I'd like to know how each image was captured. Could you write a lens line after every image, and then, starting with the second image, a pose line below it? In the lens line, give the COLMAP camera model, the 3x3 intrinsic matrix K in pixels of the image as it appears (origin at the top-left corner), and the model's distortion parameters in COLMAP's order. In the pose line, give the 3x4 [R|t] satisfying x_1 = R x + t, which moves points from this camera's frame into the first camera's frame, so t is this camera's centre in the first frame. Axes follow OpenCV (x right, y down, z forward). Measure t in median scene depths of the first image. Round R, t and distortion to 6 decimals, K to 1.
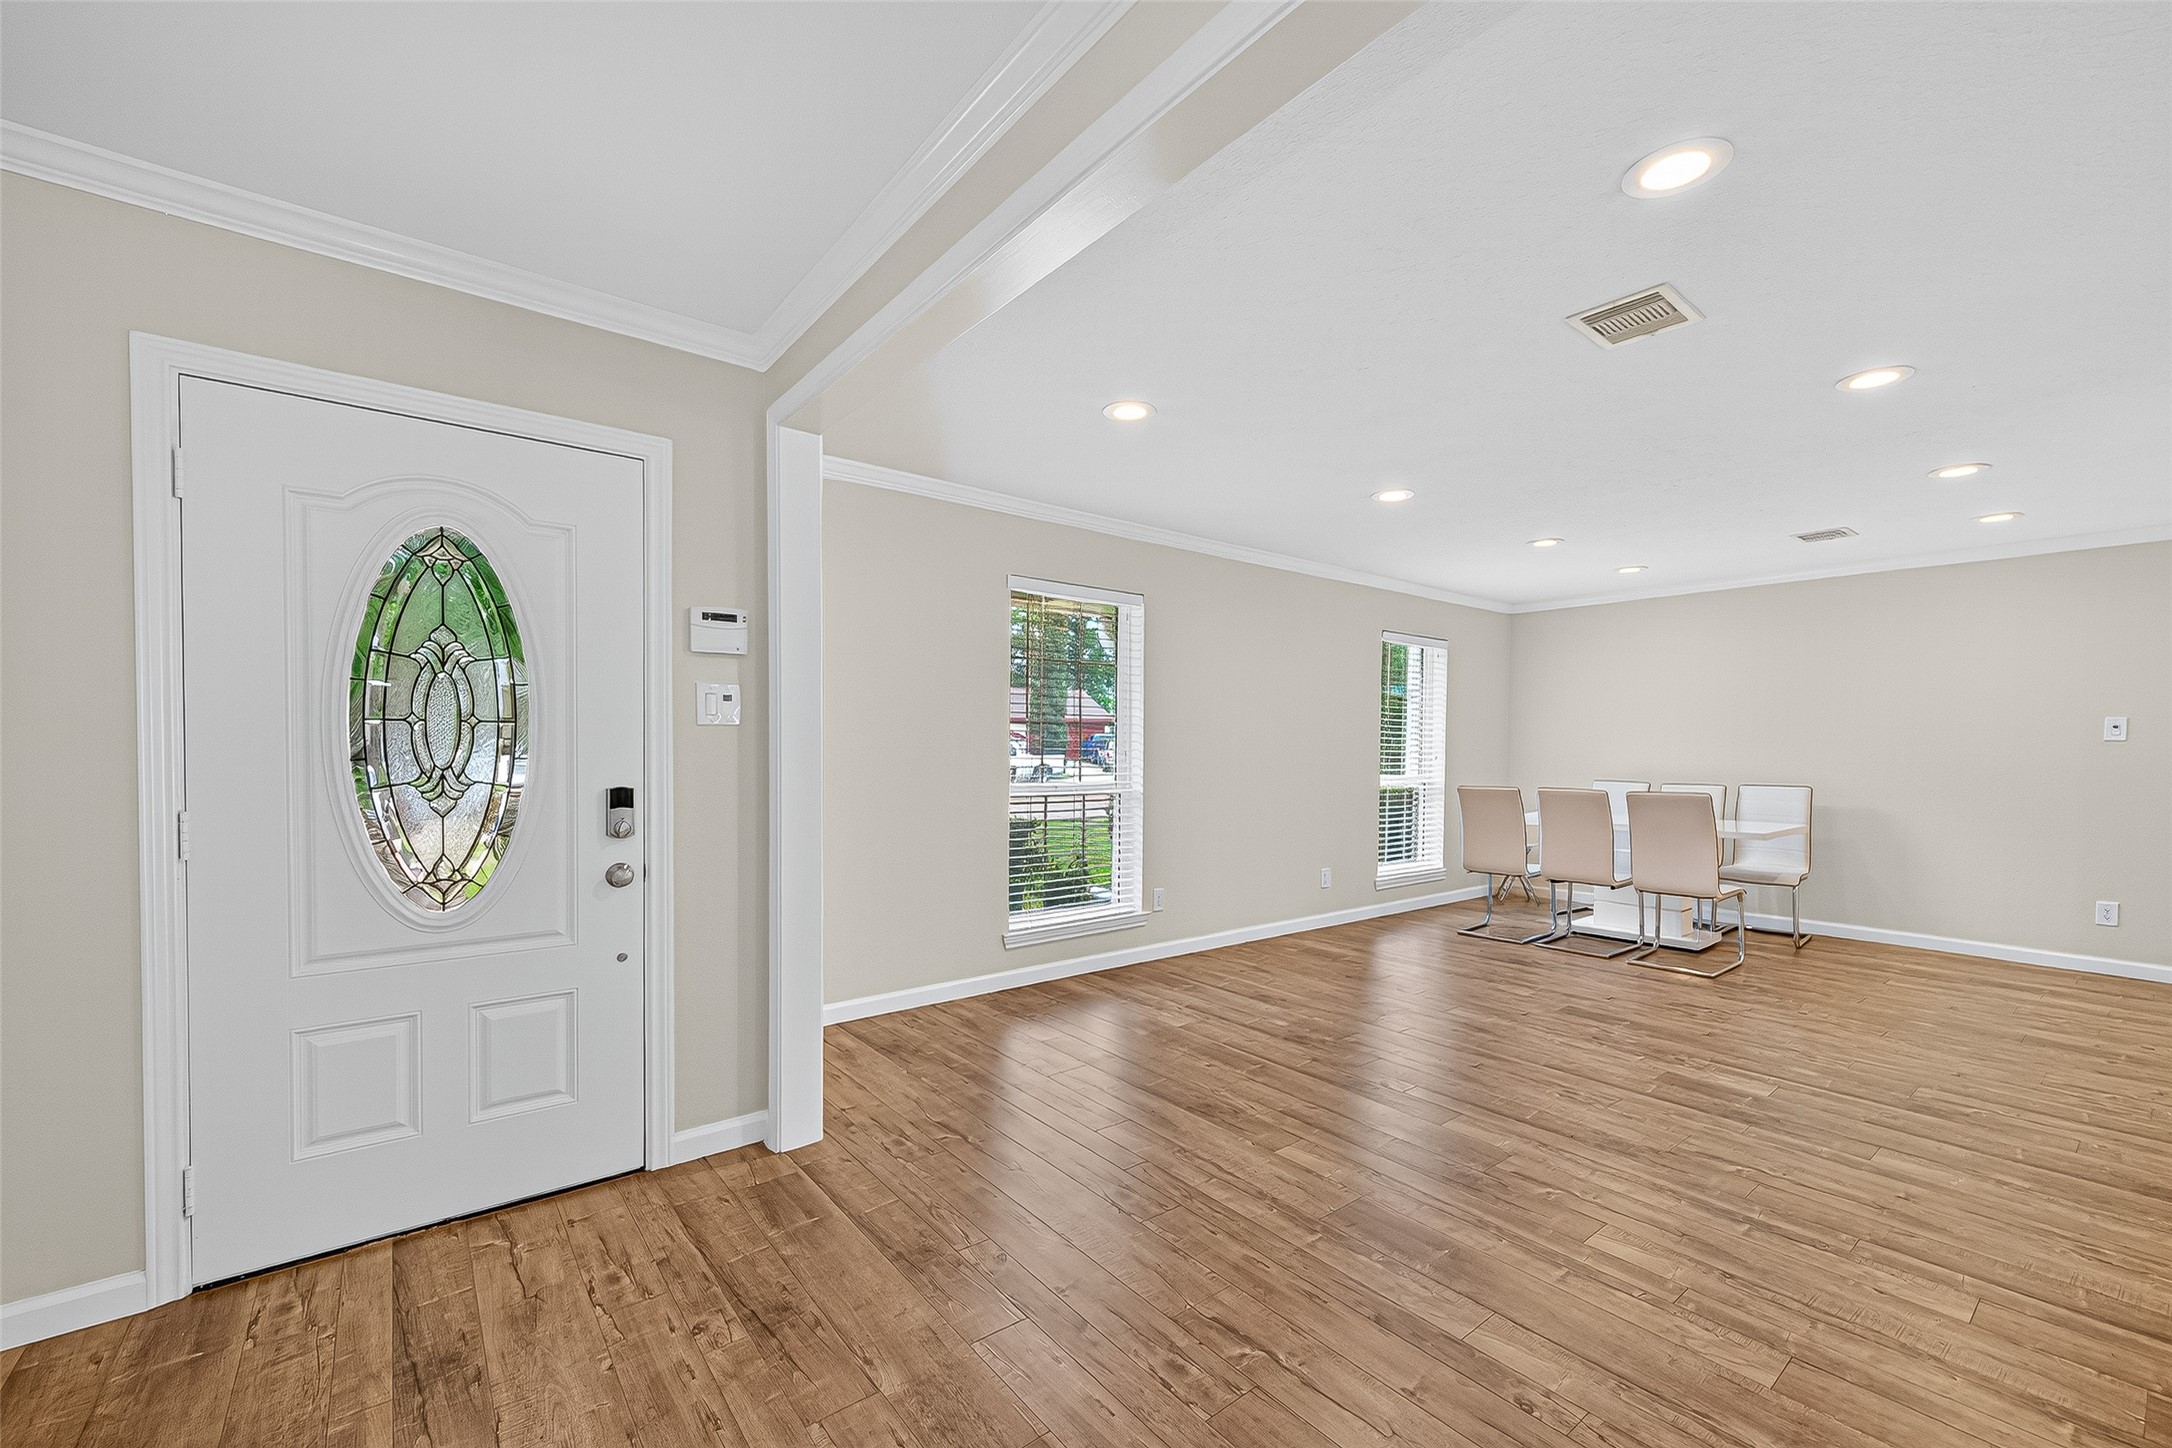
lens RADIAL K [[884.7, 0, 1091.2], [0, 884.7, 751.9], [0, 0, 1]] dist [0.003617, 0.000063]
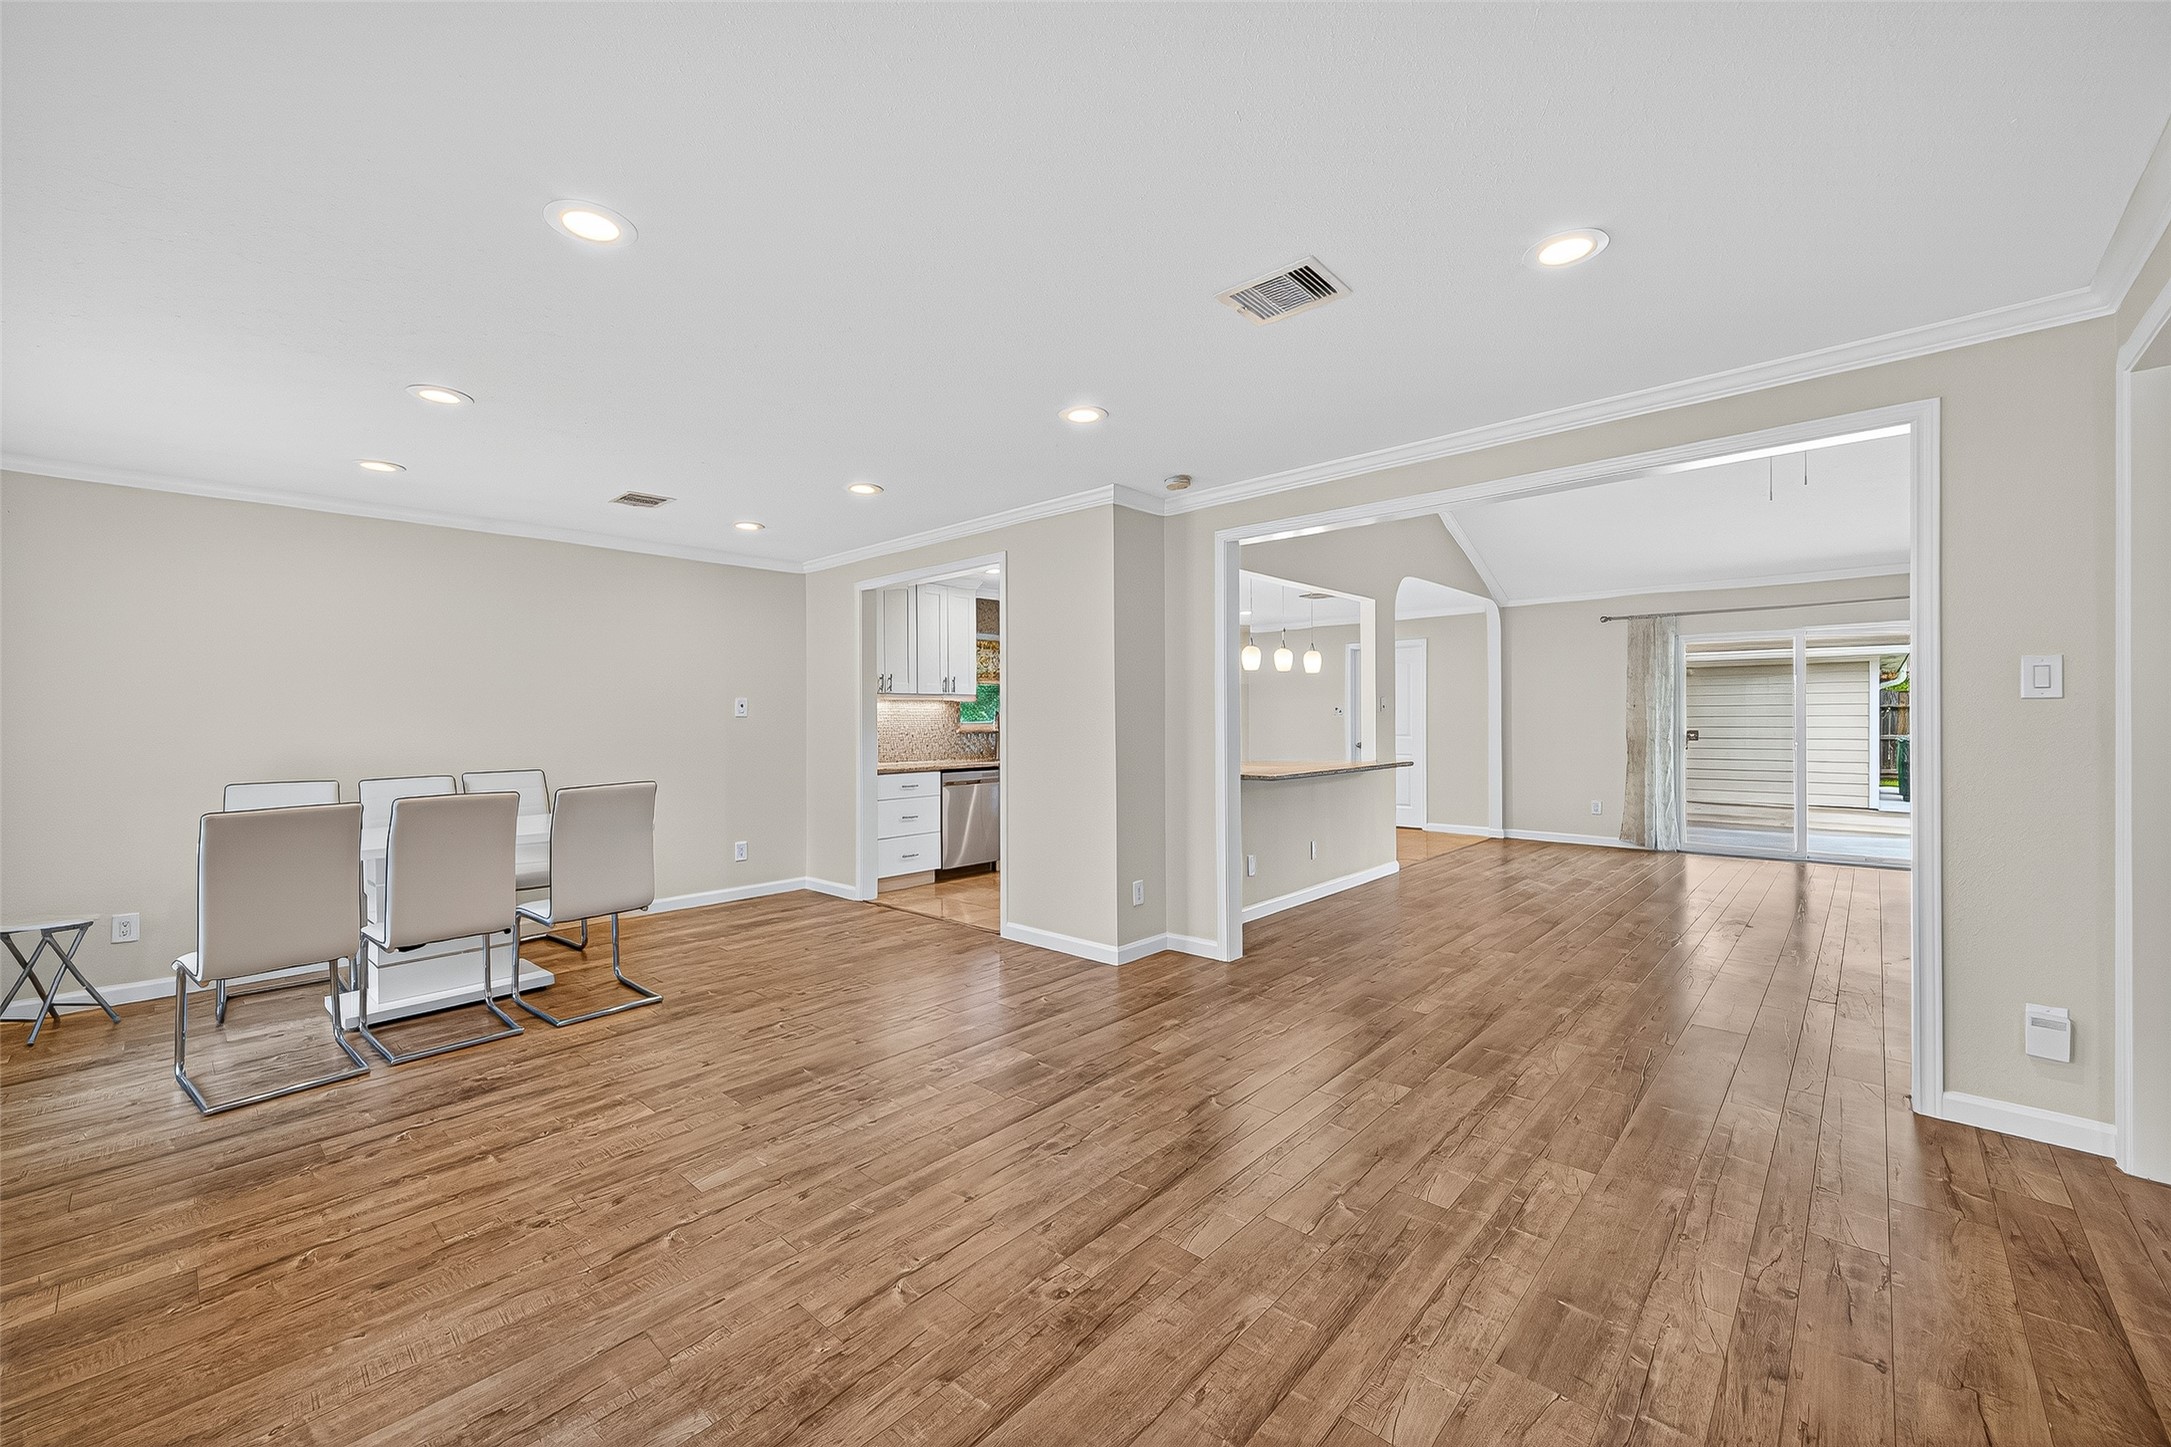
lens RADIAL K [[853.7, 0, 1088.8], [0, 853.7, 699.7], [0, 0, 1]] dist [0.008337, -0.000445]
pose [[-0.156192, 0.014676, 0.987618, -0.223423], [0.018810, 0.999752, -0.011881, -0.017799], [-0.987548, 0.016722, -0.156429, 0.952648]]
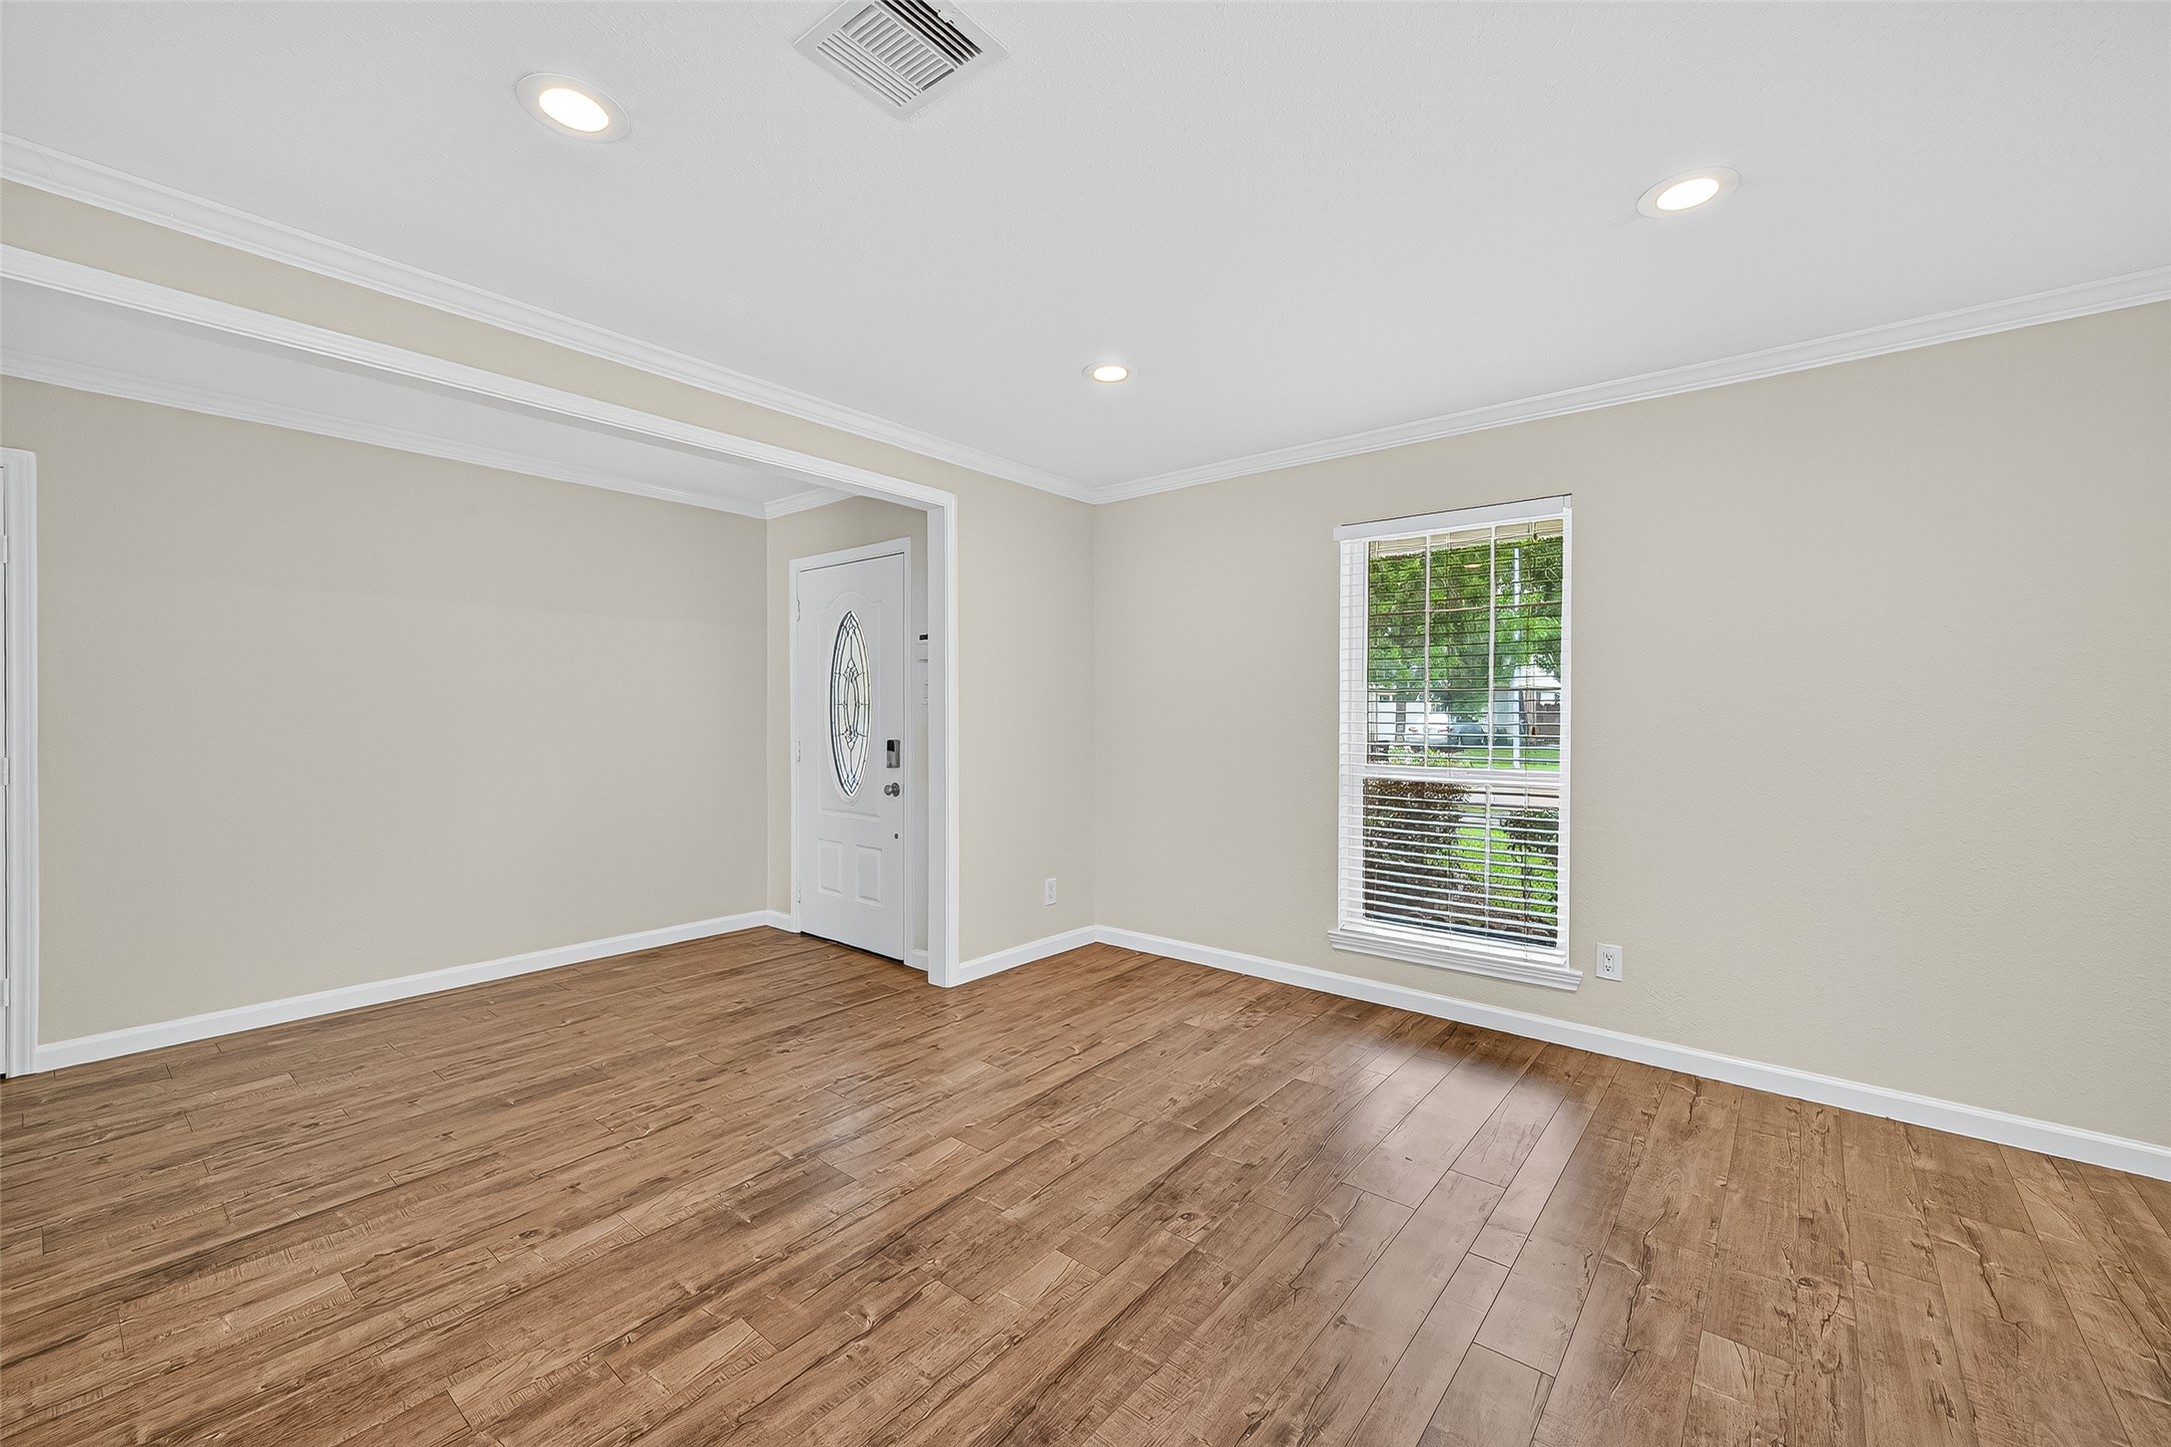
lens RADIAL K [[873.9, 0, 1081.2], [0, 873.9, 717.6], [0, 0, 1]] dist [0.006049, 0.000055]
pose [[0.205216, -0.000266, -0.978717, 0.867552], [-0.014455, 0.999890, -0.003303, -0.002367], [0.978610, 0.014825, 0.205190, 0.695024]]
